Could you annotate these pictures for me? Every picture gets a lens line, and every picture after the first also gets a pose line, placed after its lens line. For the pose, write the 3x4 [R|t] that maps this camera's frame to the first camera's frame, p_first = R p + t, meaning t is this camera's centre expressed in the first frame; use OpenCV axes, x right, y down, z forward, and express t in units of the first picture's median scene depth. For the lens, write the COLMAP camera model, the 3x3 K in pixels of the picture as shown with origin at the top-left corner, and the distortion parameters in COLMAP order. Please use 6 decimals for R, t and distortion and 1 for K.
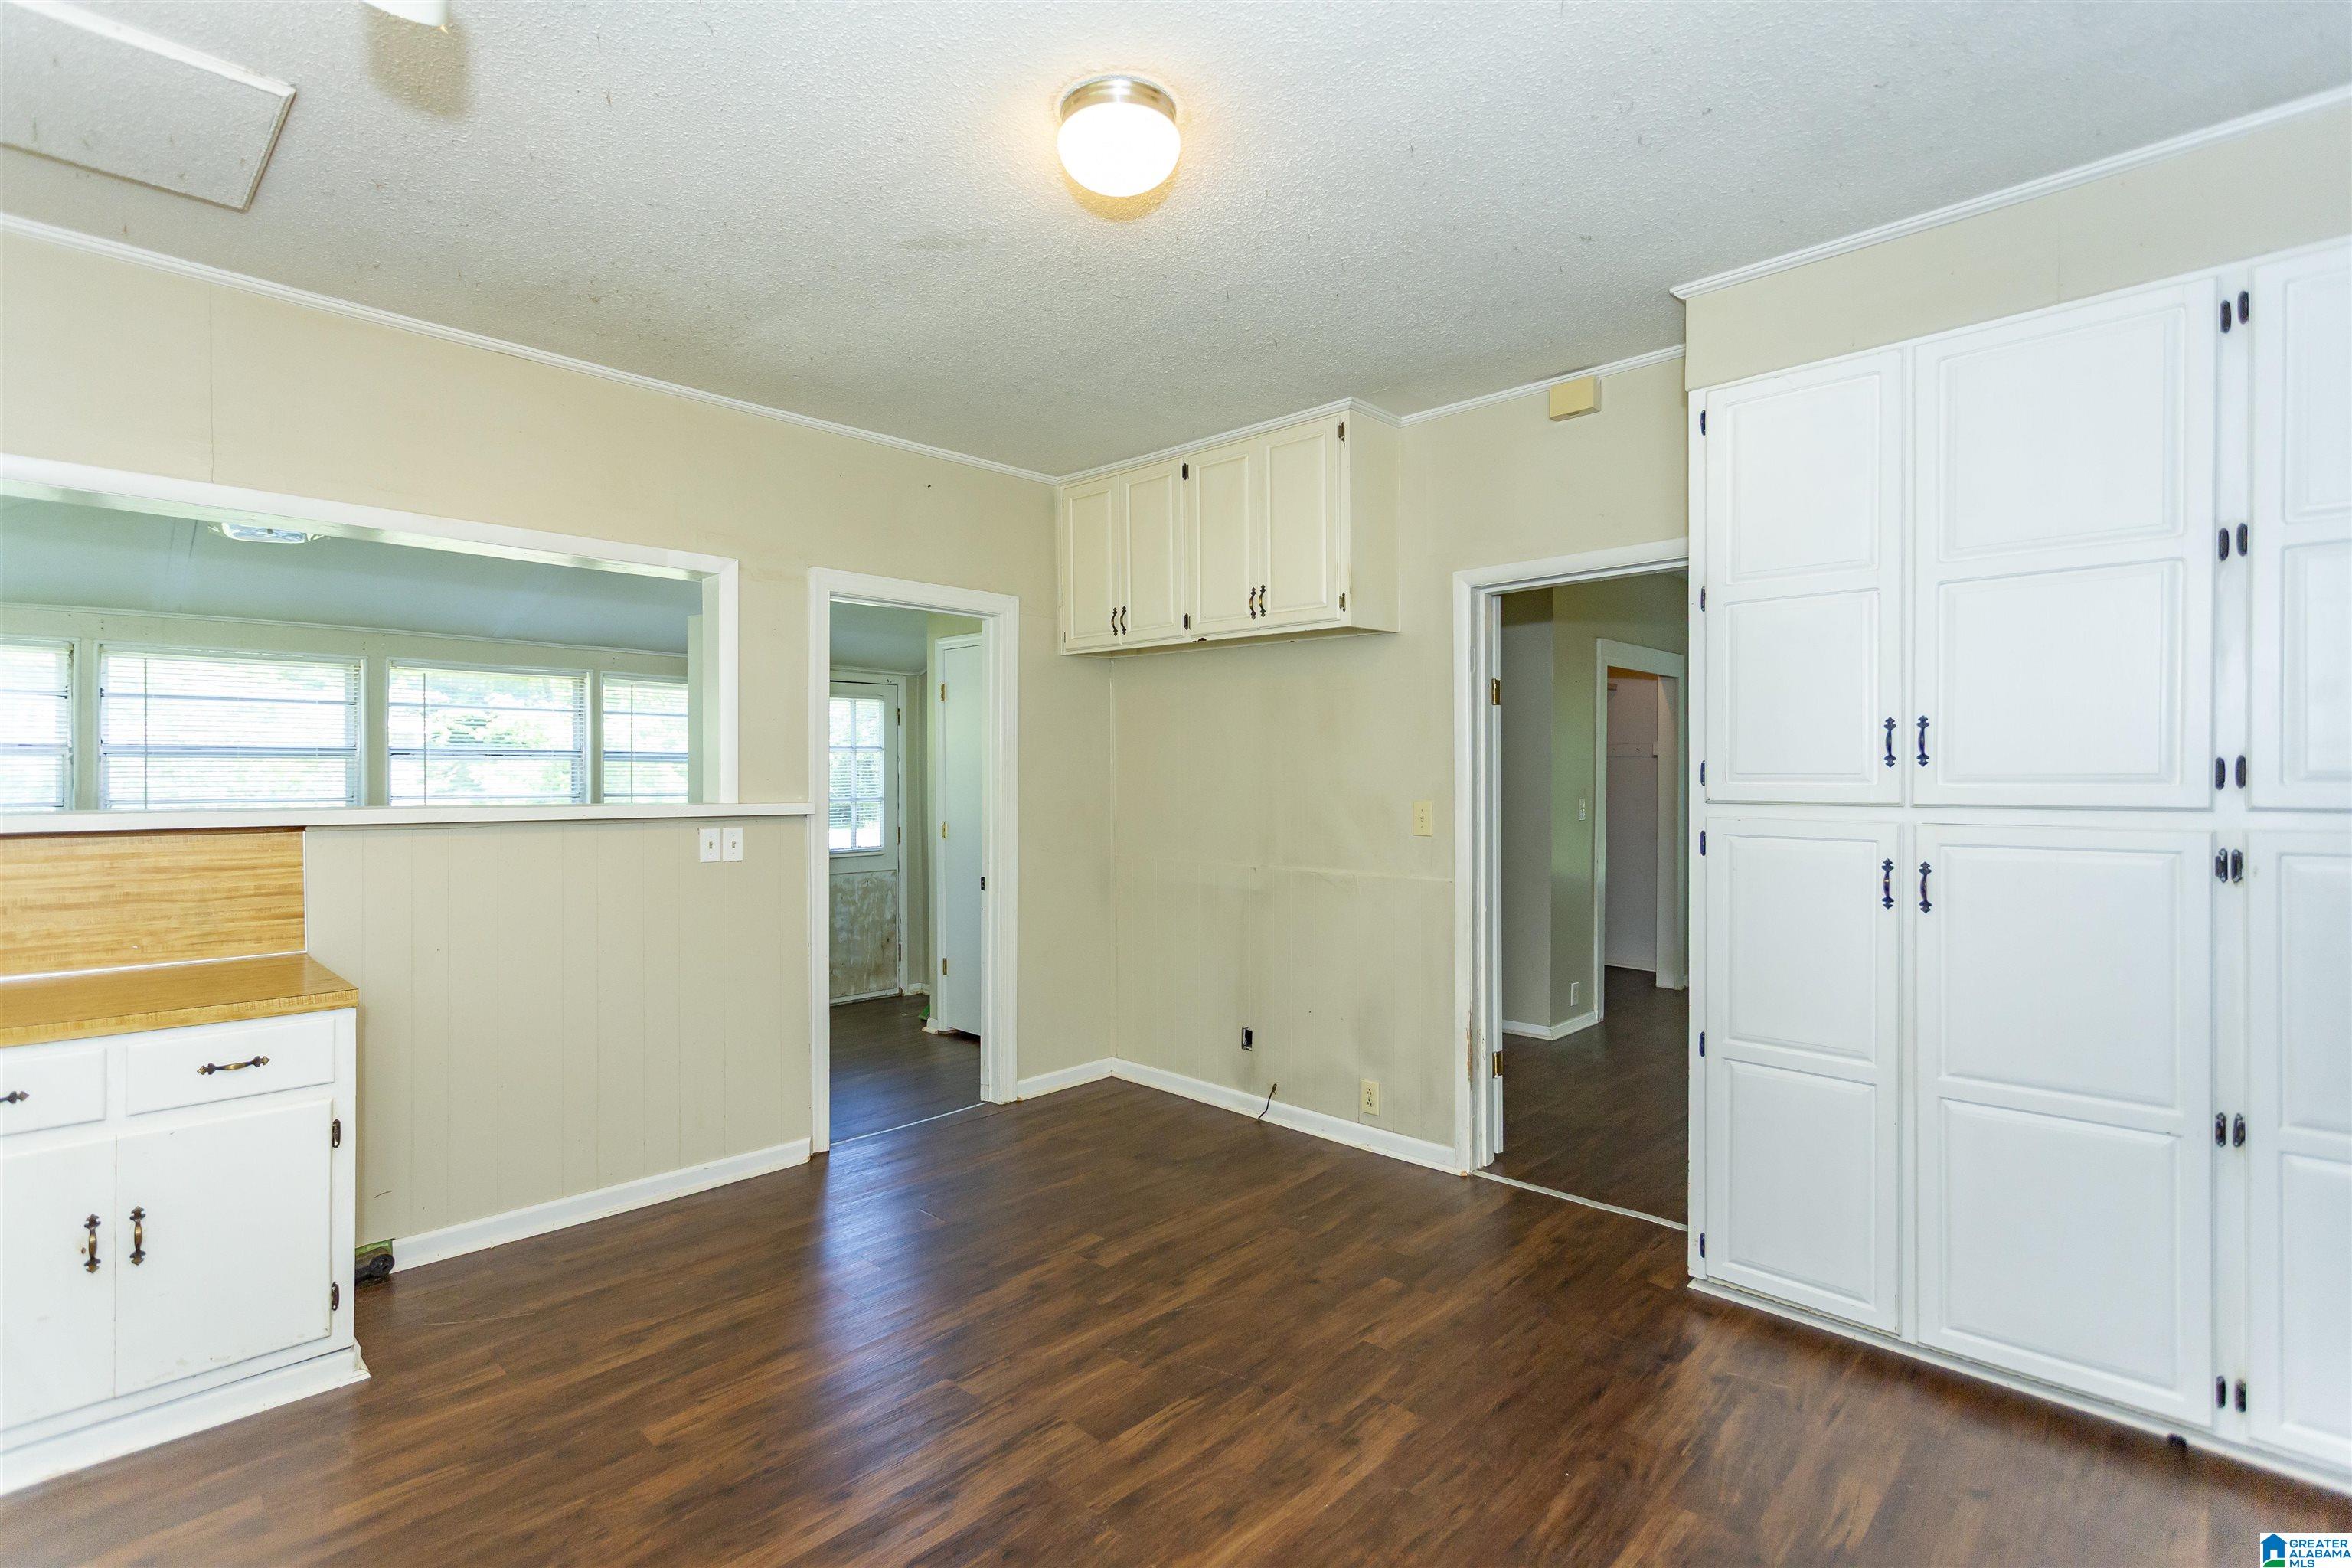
lens RADIAL K [[1117.0, 0, 1174.3], [0, 1117.0, 782.9], [0, 0, 1]] dist [0.001955, 0.003864]
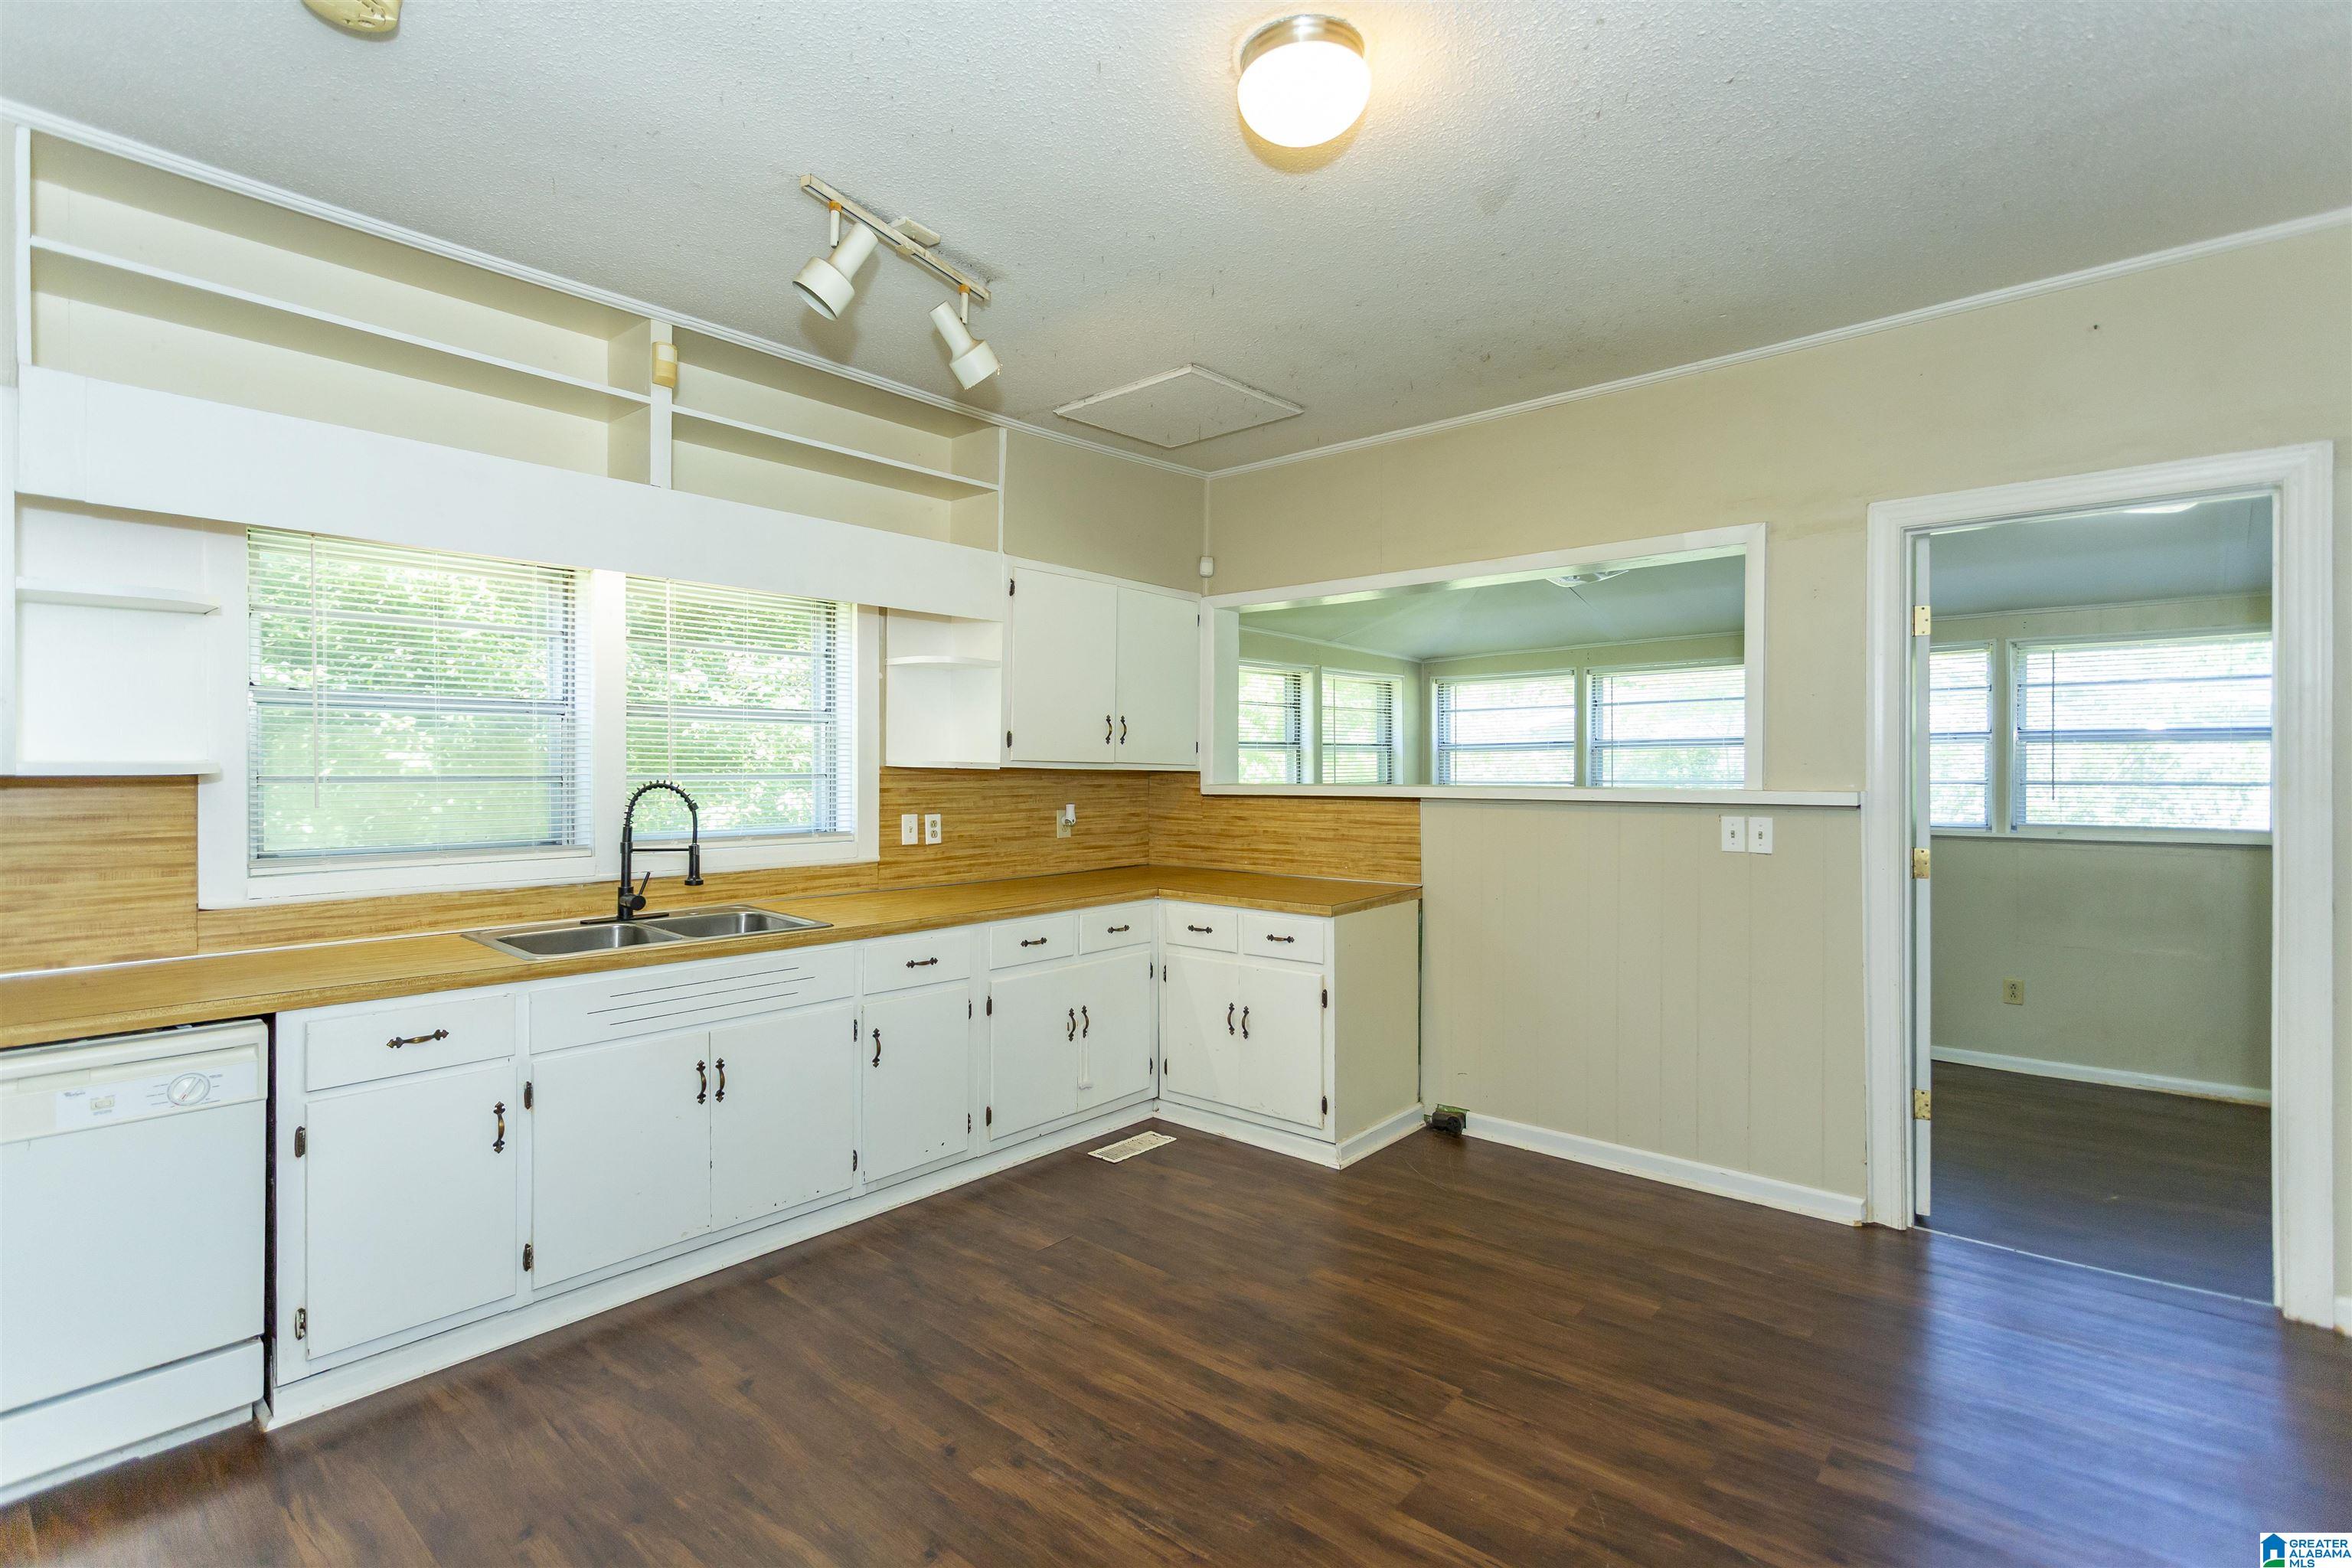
lens RADIAL K [[1117.0, 0, 1159.1], [0, 1117.0, 773.6], [0, 0, 1]] dist [0.001955, 0.003864]
pose [[0.043572, 0.008695, -0.999012, 0.635326], [-0.001105, 0.999962, 0.008655, -0.004467], [0.999050, 0.000727, 0.043580, 0.597450]]
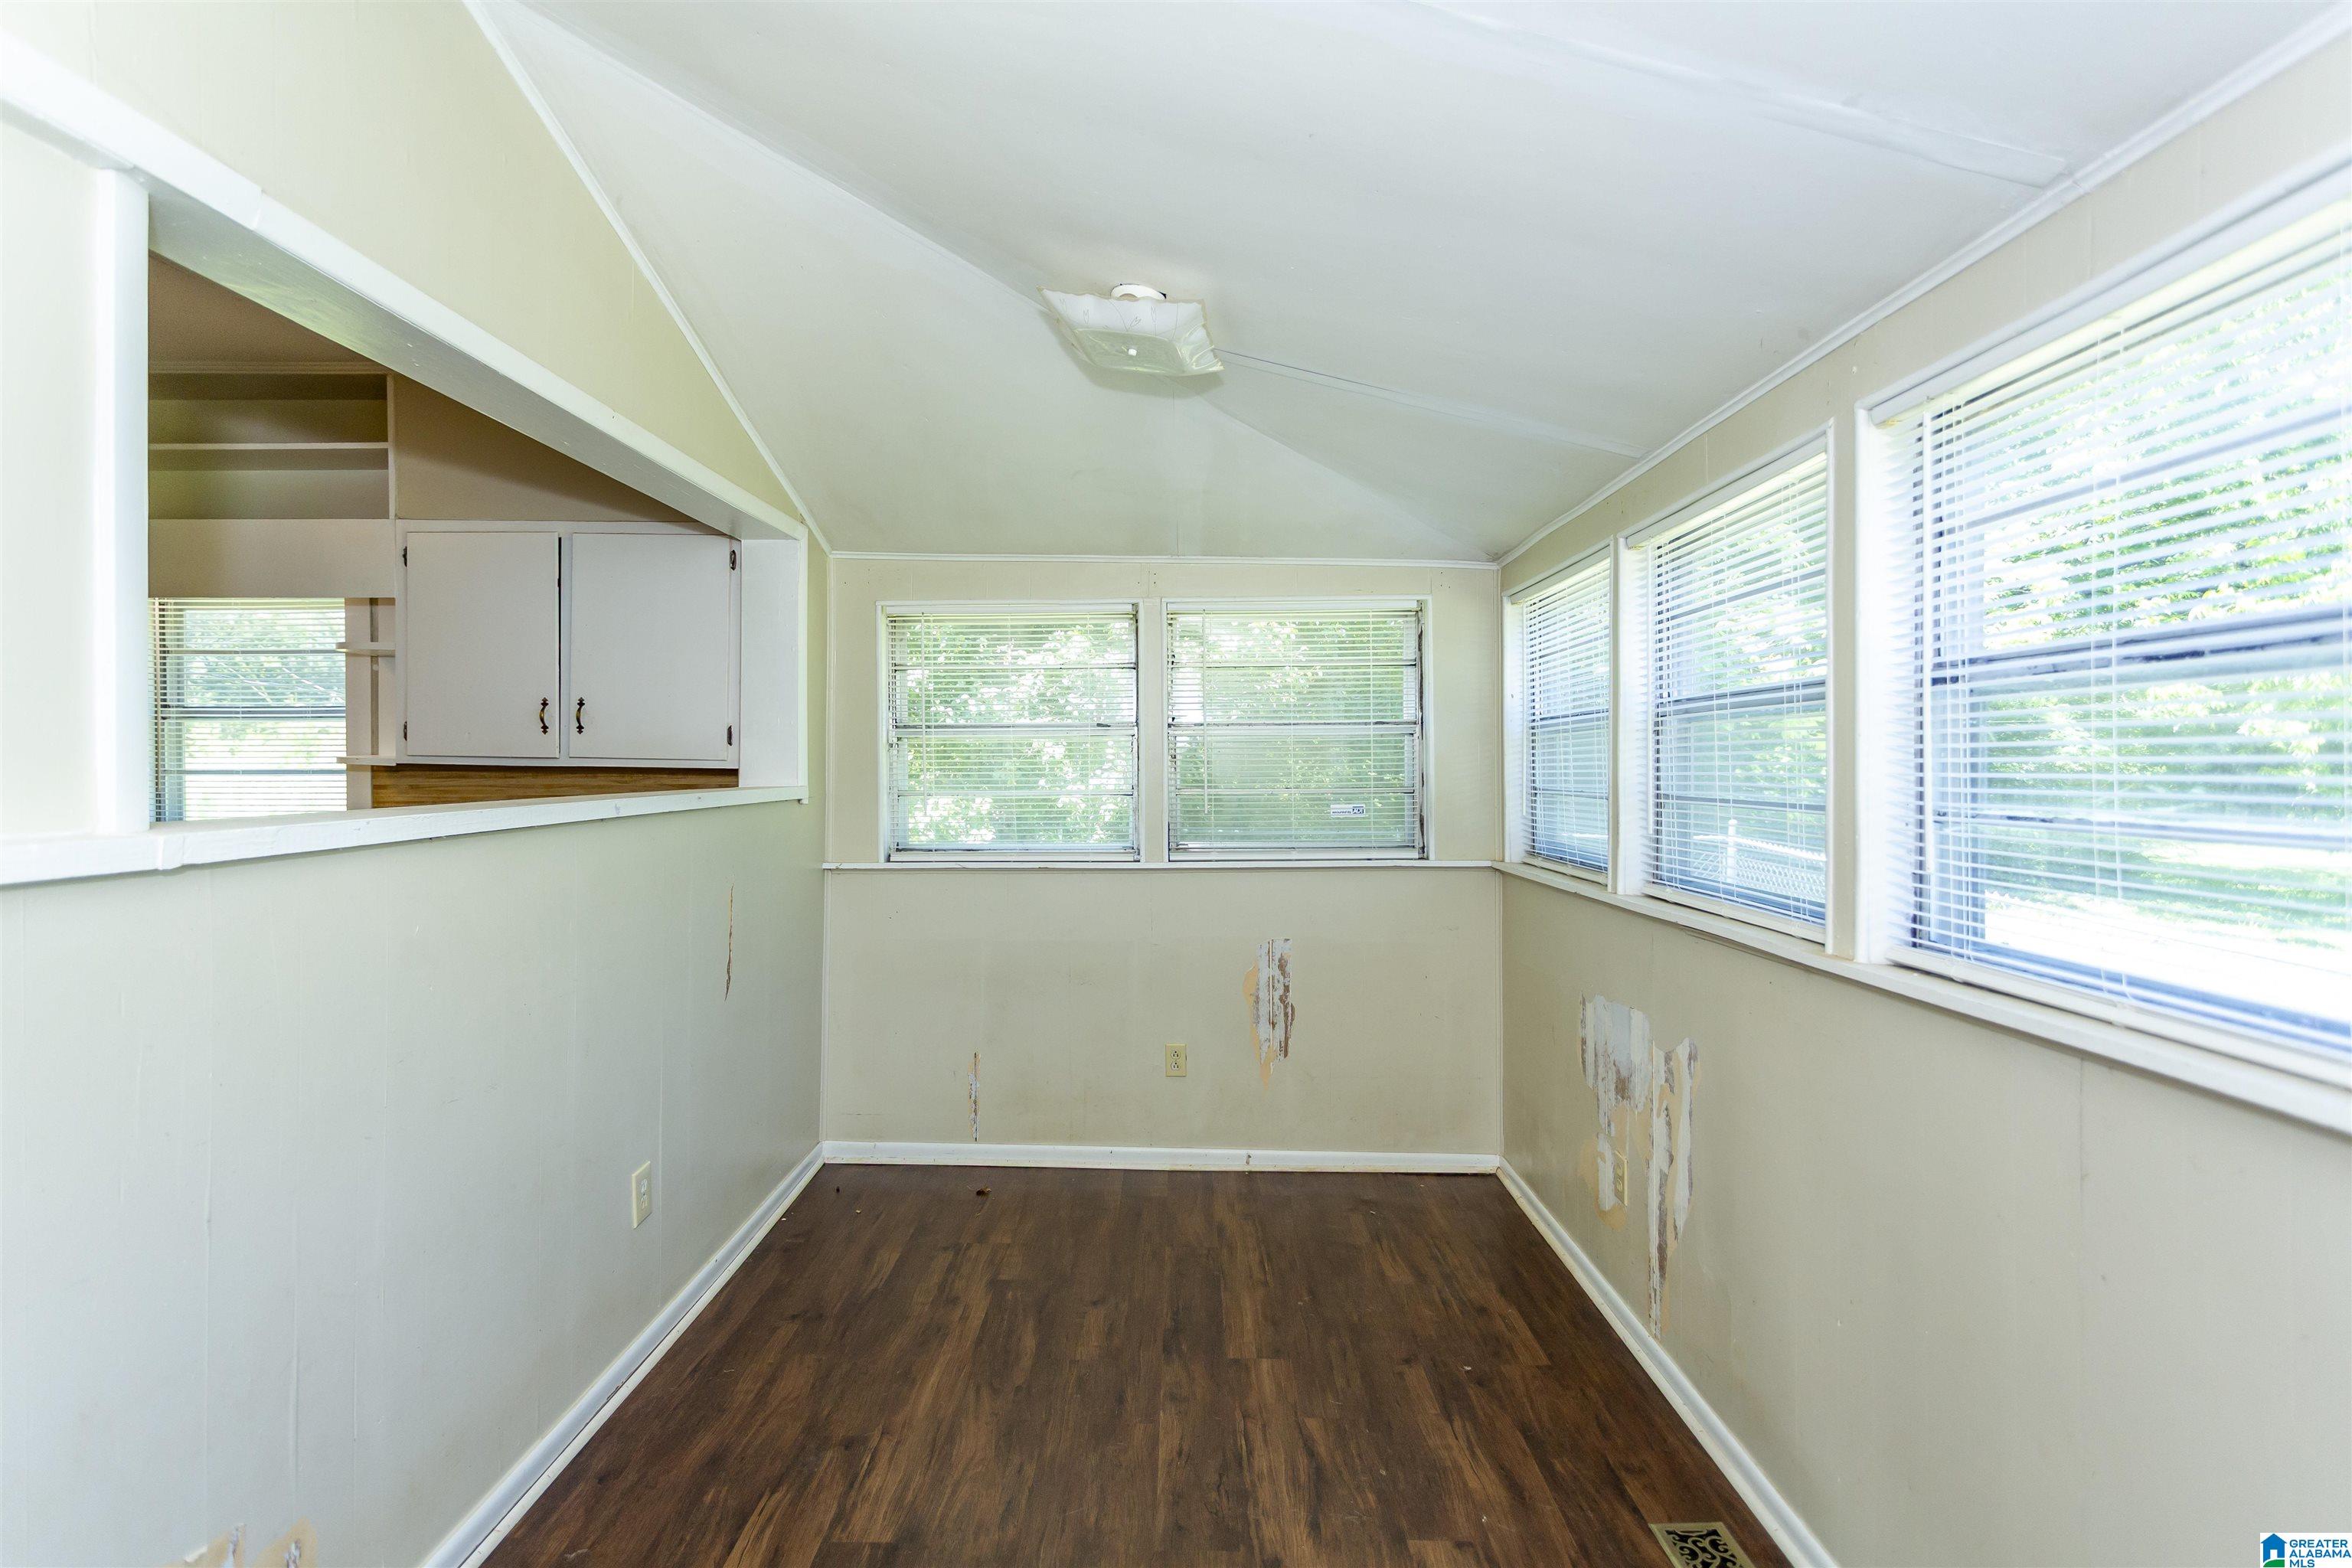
lens RADIAL K [[1117.0, 0, 1170.8], [0, 1117.0, 771.2], [0, 0, 1]] dist [0.001955, 0.003864]
pose [[-0.740734, 0.010688, -0.671713, -0.551148], [0.004217, 0.999928, 0.011260, -0.001447], [0.671785, 0.005508, -0.740726, 1.923531]]
